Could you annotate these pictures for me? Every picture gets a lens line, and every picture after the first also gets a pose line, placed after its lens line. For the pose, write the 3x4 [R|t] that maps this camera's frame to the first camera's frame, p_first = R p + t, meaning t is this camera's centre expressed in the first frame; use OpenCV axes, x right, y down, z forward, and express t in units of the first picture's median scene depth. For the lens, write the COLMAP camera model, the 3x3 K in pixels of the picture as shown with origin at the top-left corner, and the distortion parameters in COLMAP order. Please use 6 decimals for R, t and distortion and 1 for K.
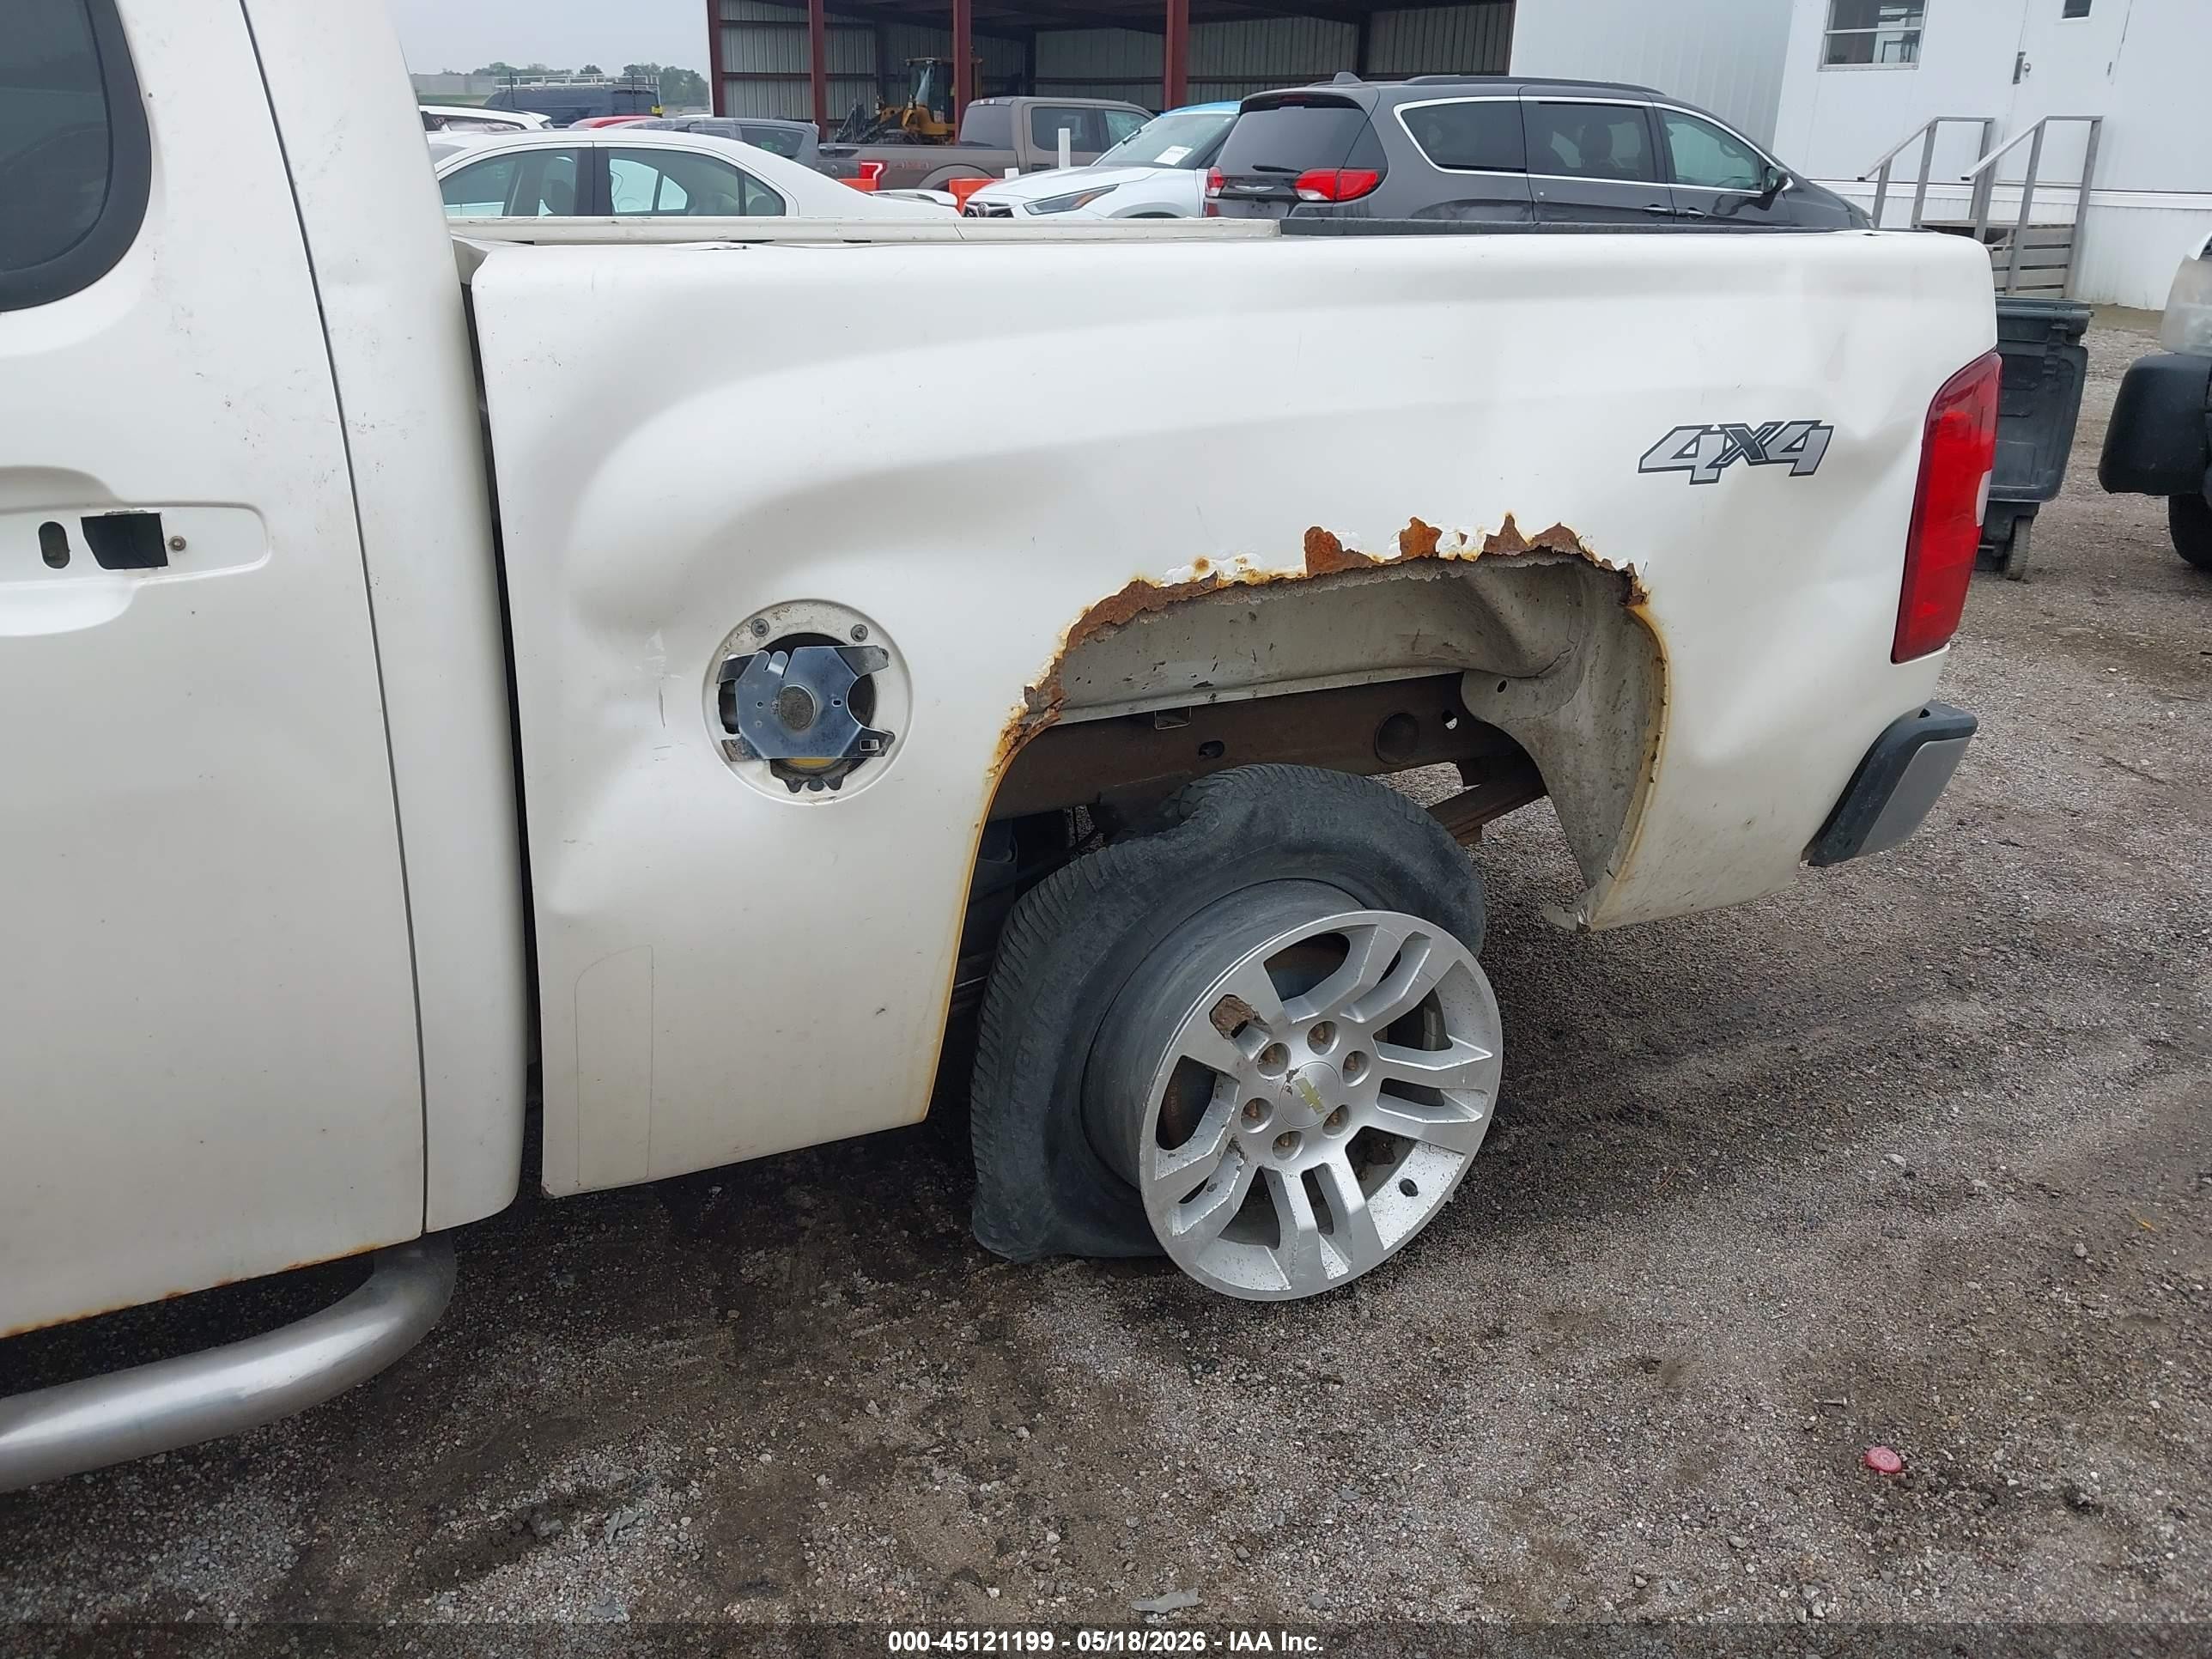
lens RADIAL K [[1761.1, 0, 1132.4], [0, 1761.1, 826.8], [0, 0, 1]] dist [0.039730, -0.062295]
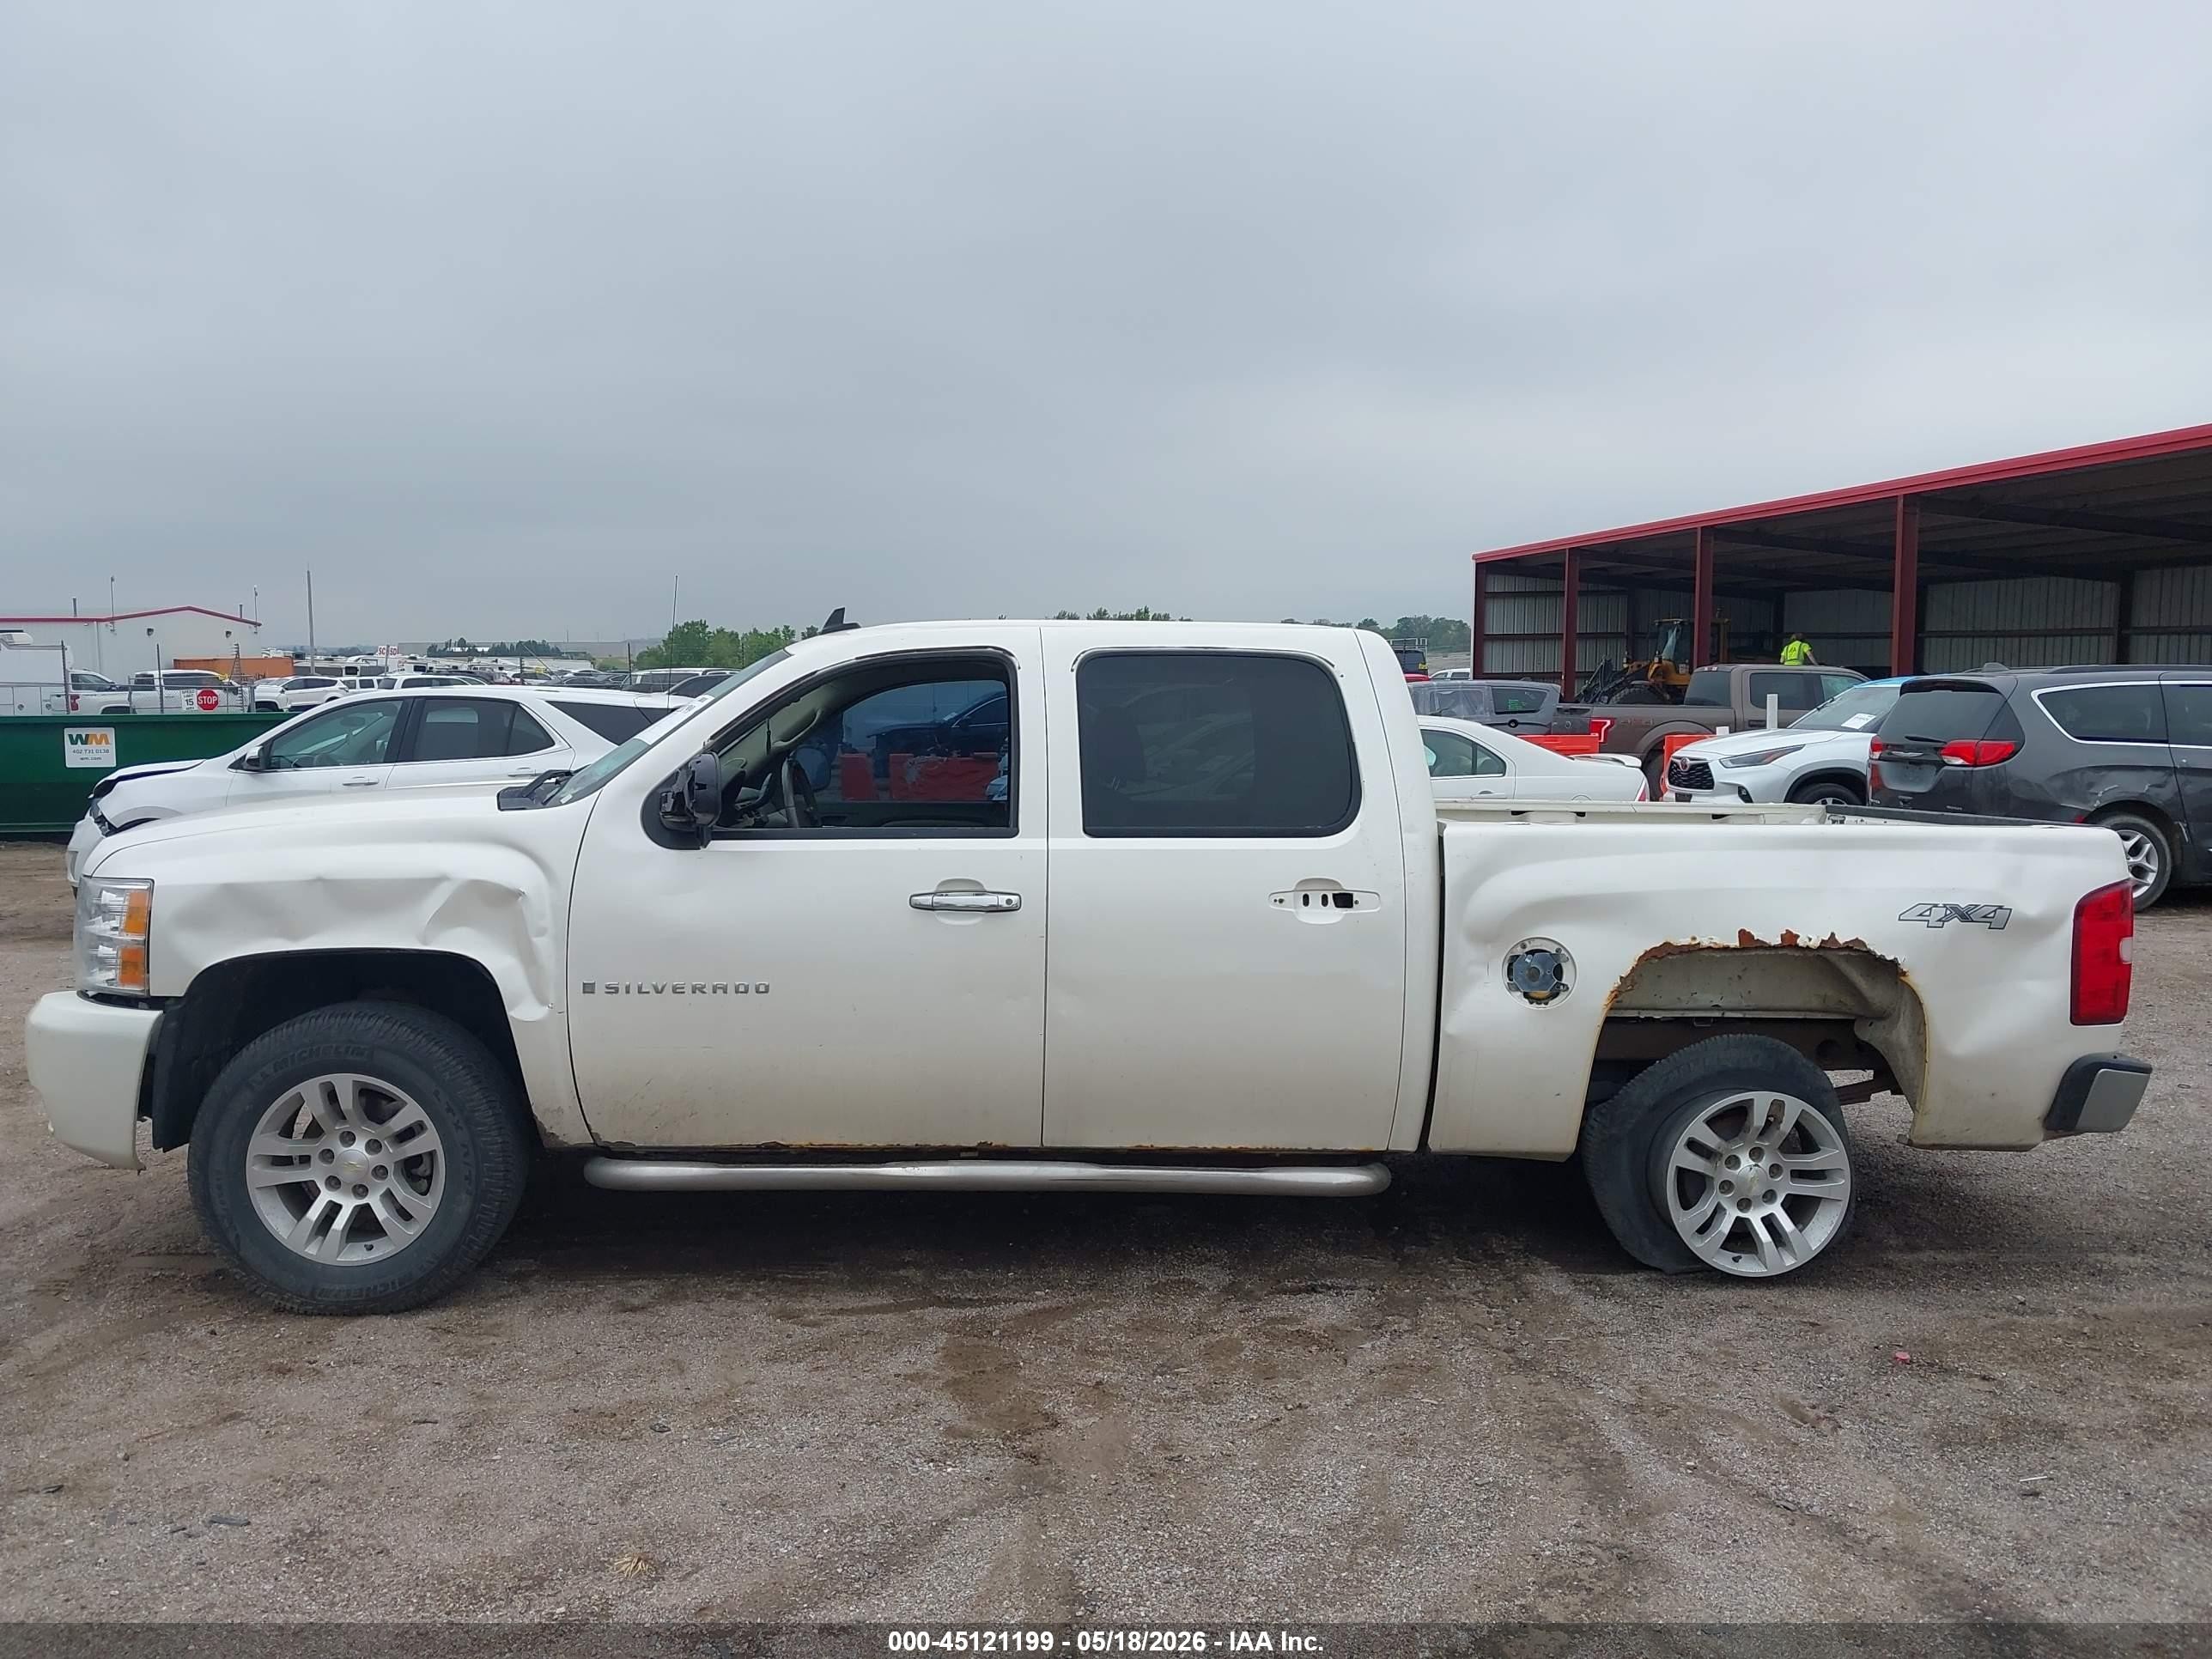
lens RADIAL K [[1761.1, 0, 1097.3], [0, 1761.1, 793.4], [0, 0, 1]] dist [0.039730, -0.062295]
pose [[0.911290, 0.024614, -0.411029, 0.293698], [-0.146087, 0.952604, -0.266842, 0.457069], [0.384980, 0.303217, 0.871694, -1.637430]]
